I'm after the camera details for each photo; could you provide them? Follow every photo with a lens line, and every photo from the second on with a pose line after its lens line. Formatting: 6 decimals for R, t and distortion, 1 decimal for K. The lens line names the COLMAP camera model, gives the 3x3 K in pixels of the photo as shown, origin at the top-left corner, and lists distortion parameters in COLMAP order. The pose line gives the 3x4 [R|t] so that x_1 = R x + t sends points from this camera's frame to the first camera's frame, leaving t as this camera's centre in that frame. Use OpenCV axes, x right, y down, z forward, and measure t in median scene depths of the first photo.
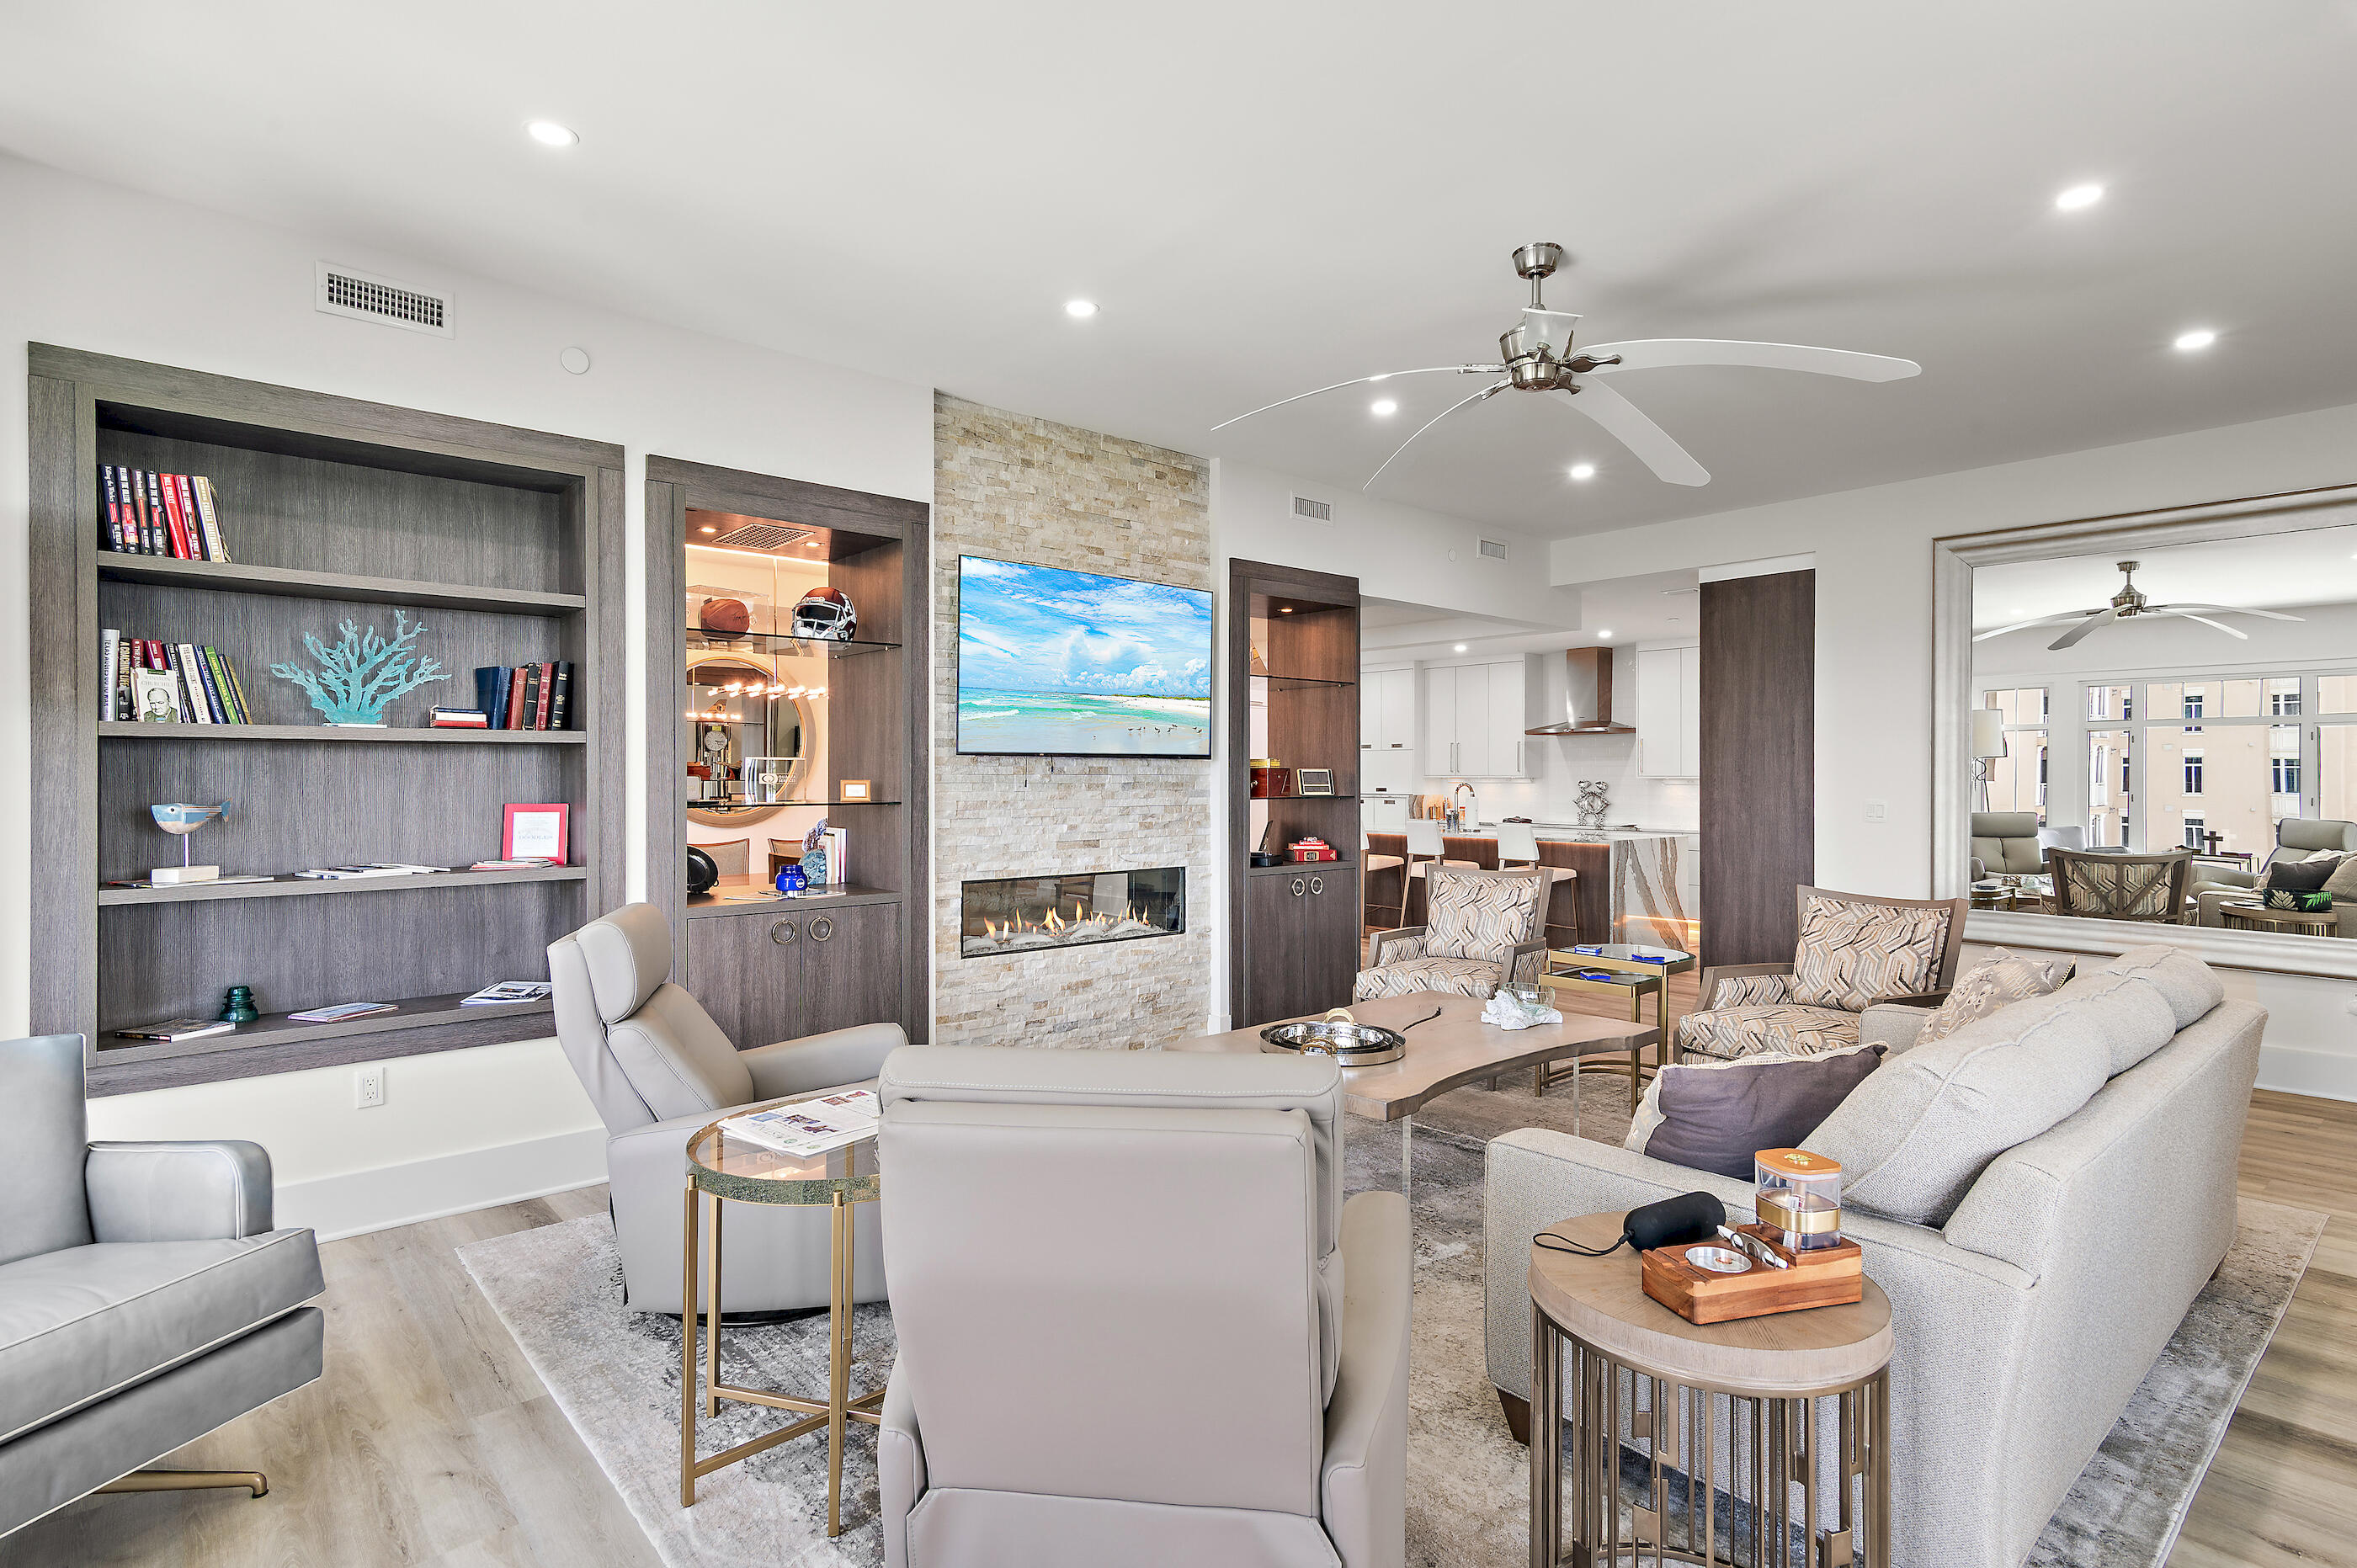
lens RADIAL K [[1153.1, 0, 1180.1], [0, 1153.1, 757.8], [0, 0, 1]] dist [0.013019, 0.000340]
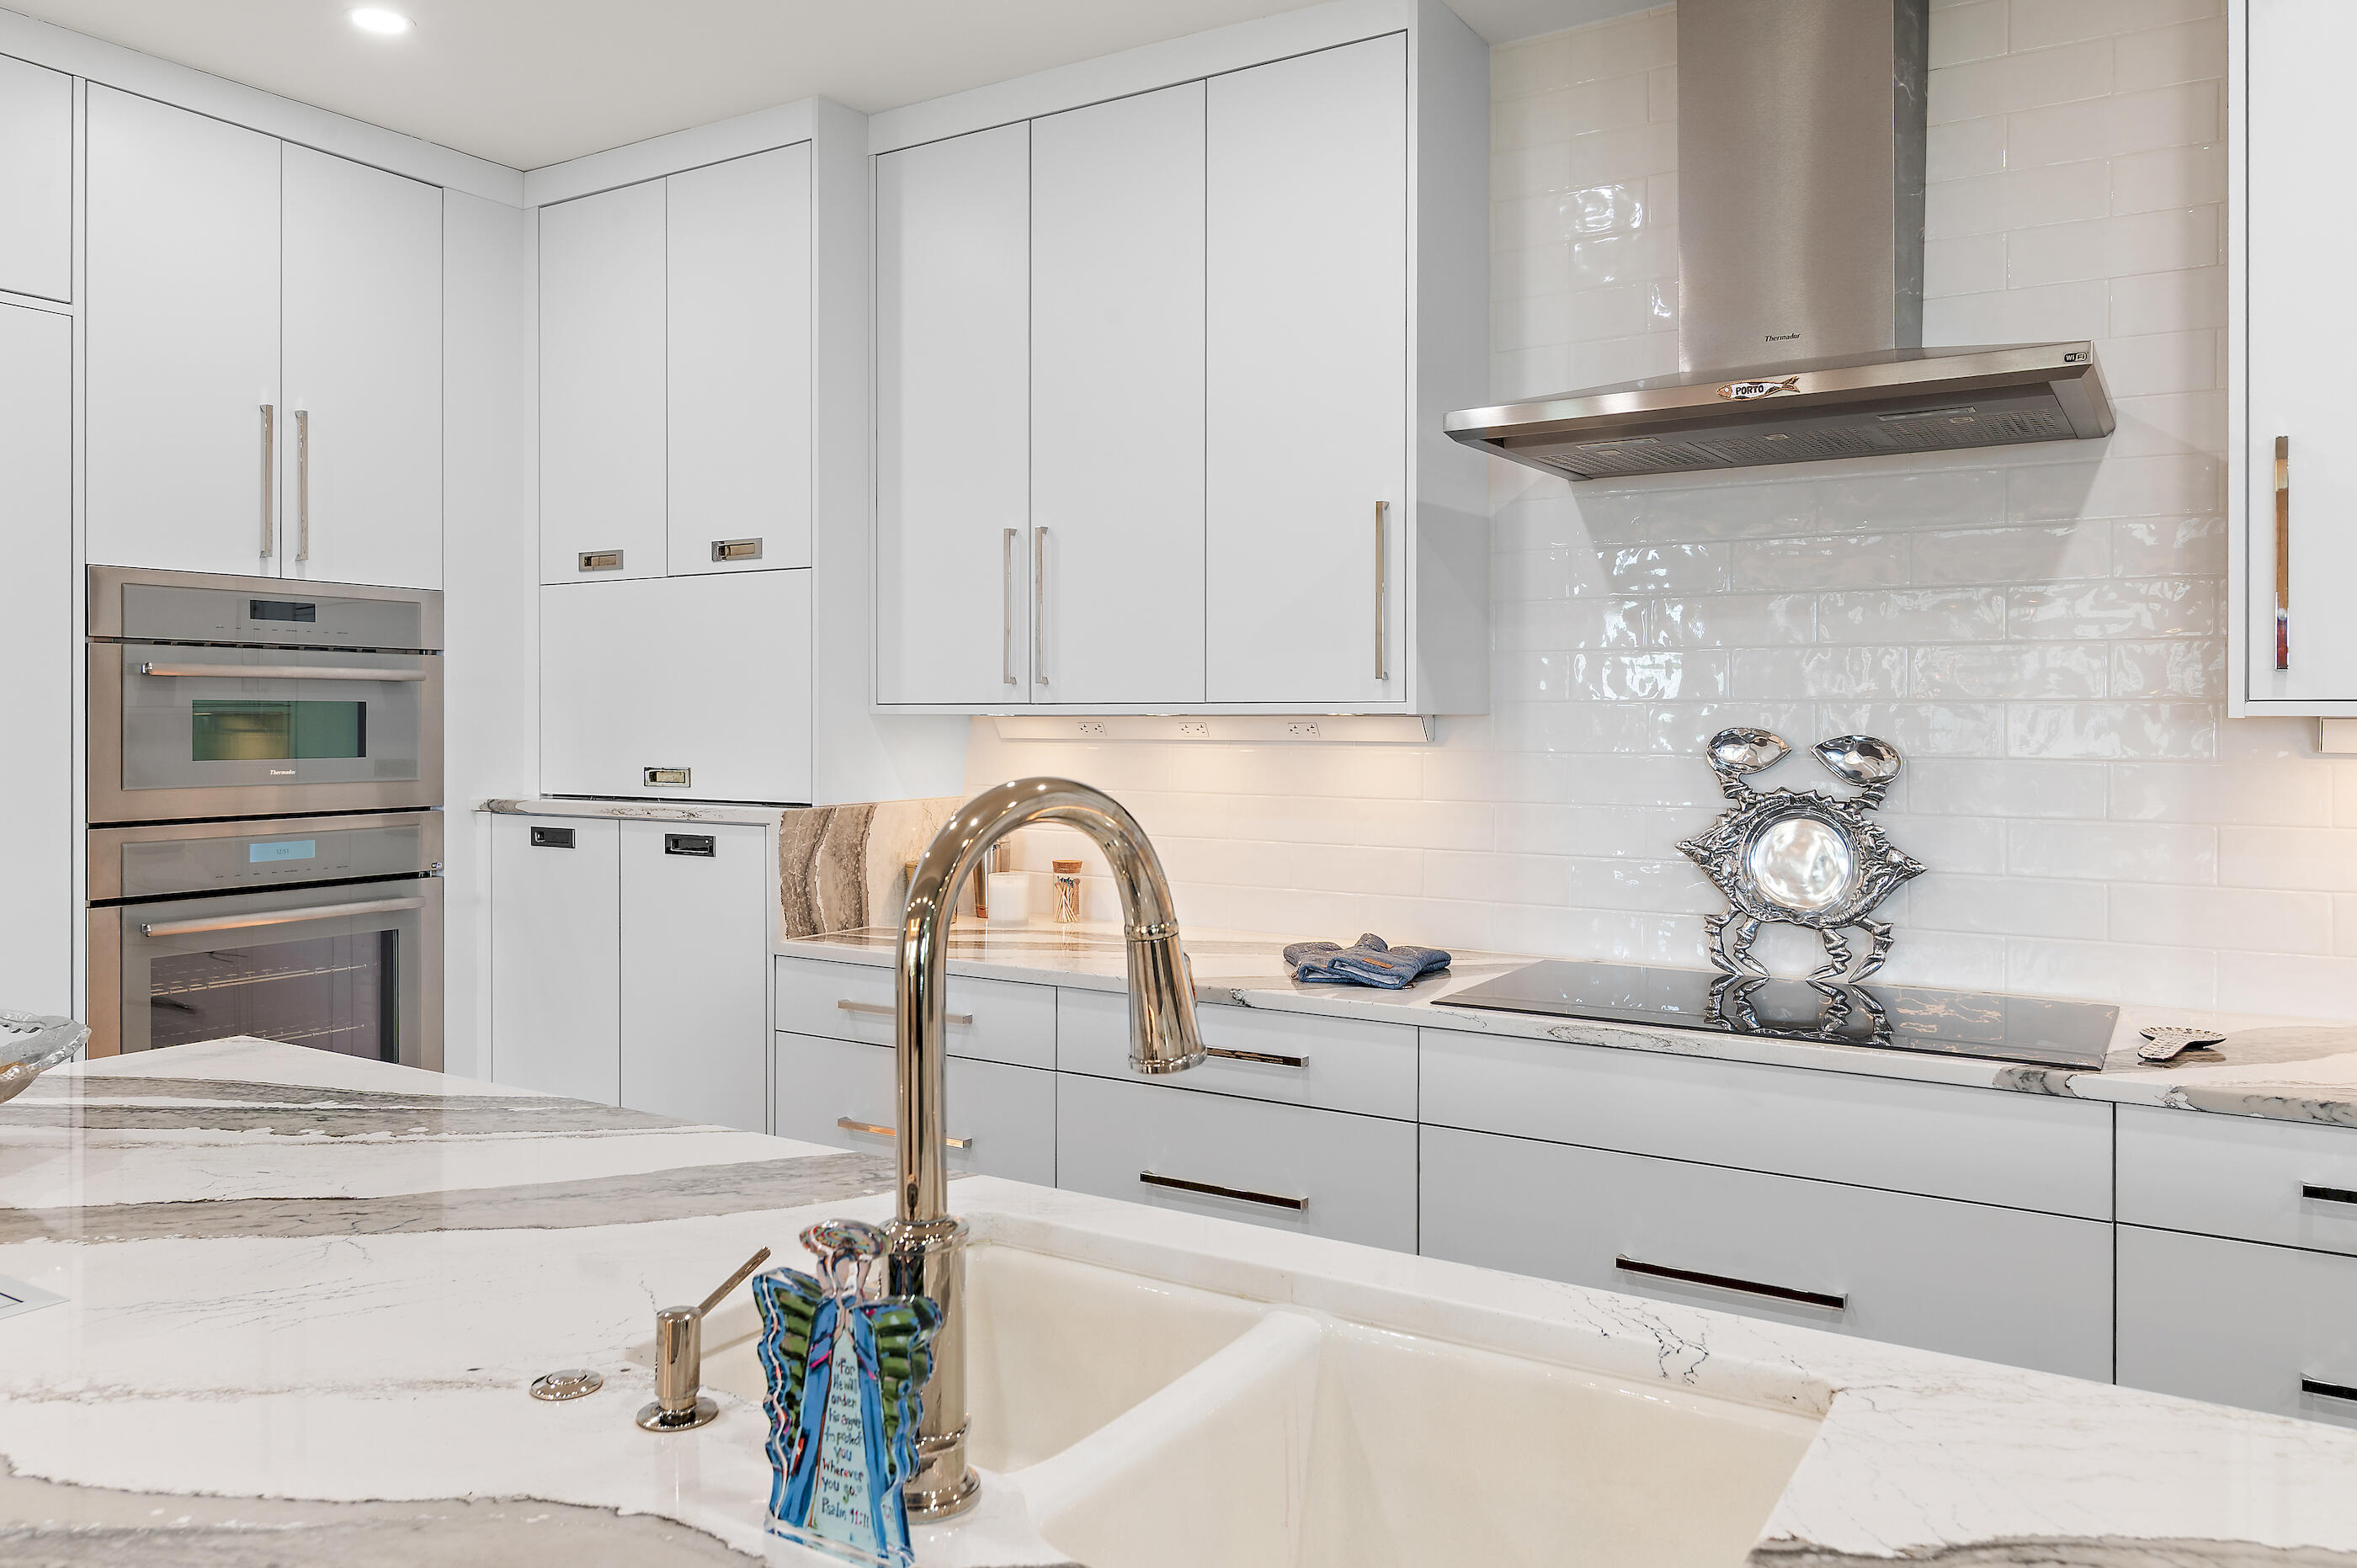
lens RADIAL K [[1656.1, 0, 1177.6], [0, 1656.1, 787.4], [0, 0, 1]] dist [0.003440, 0.001126]
pose [[0.957490, -0.014785, 0.288087, 0.880215], [-0.002239, 0.998275, 0.058674, 0.063851], [-0.288457, -0.056825, 0.955805, 3.517538]]
